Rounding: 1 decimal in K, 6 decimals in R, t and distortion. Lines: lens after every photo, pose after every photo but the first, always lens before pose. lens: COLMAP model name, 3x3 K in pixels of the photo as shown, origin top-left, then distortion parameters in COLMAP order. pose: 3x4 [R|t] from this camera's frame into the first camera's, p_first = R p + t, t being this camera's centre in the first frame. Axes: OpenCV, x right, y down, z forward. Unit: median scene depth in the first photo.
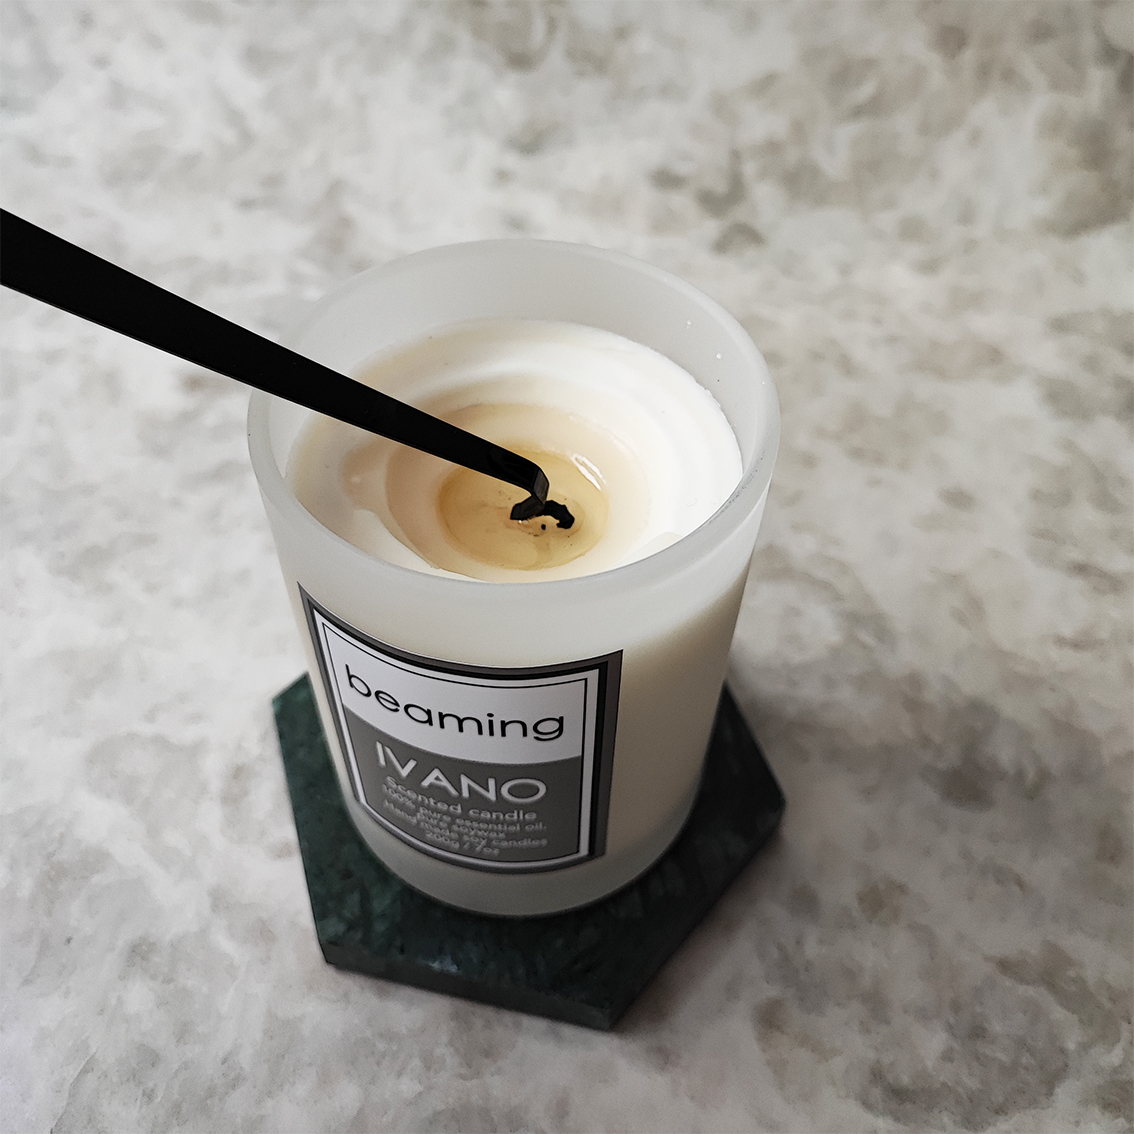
lens RADIAL K [[975.5, 0, 600.0], [0, 975.5, 567.8], [0, 0, 1]] dist [-0.026011, 0.001766]
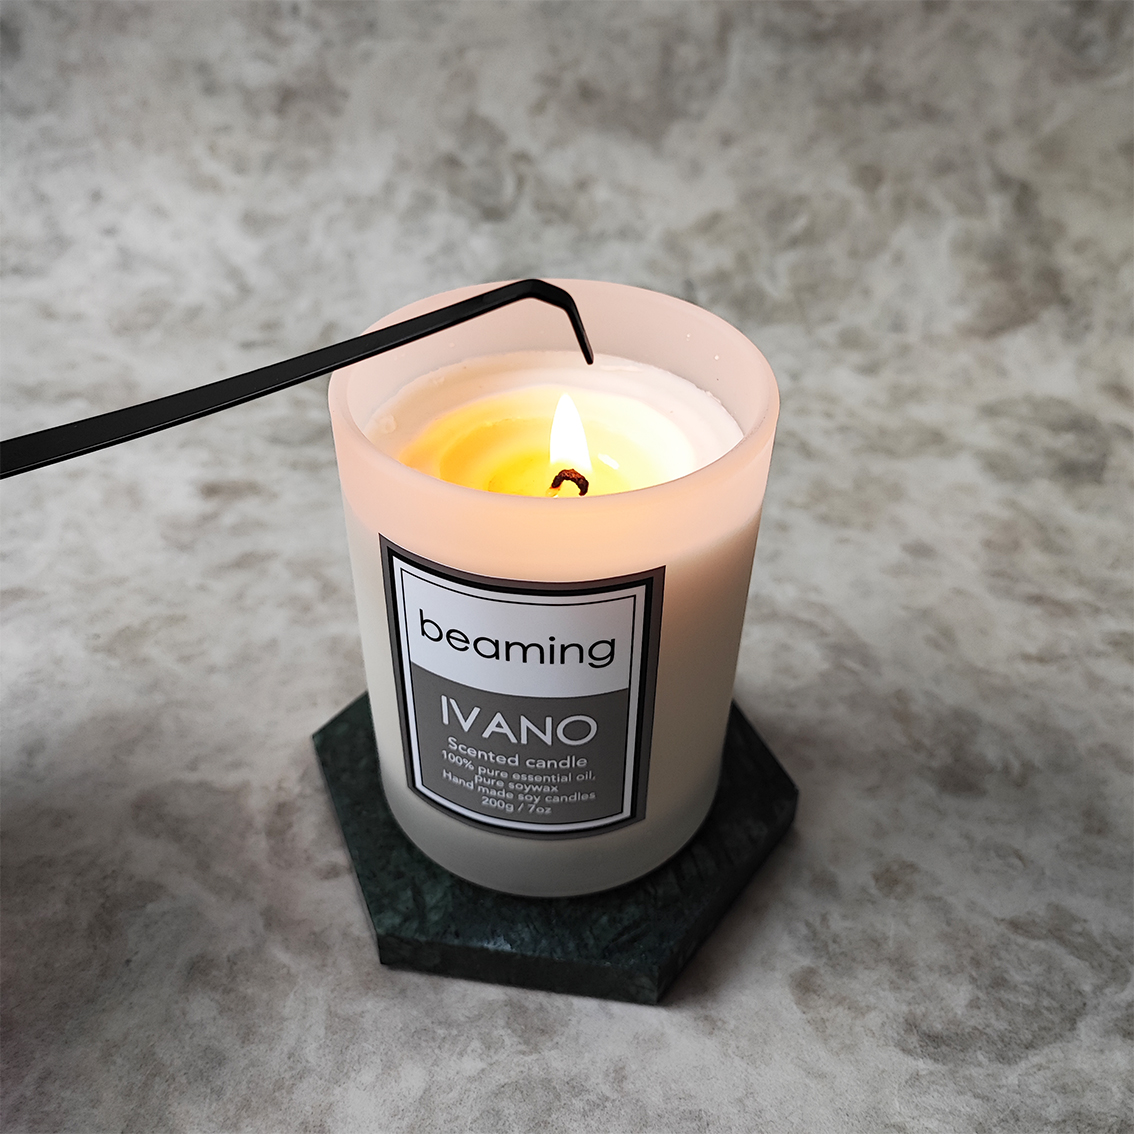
lens RADIAL K [[973.3, 0, 600.8], [0, 973.3, 624.5], [0, 0, 1]] dist [-0.016578, -0.018050]
pose [[0.996968, -0.058888, 0.050871, -0.070287], [0.065472, 0.988080, -0.139322, 0.186118], [-0.042060, 0.142230, 0.988940, -0.084388]]
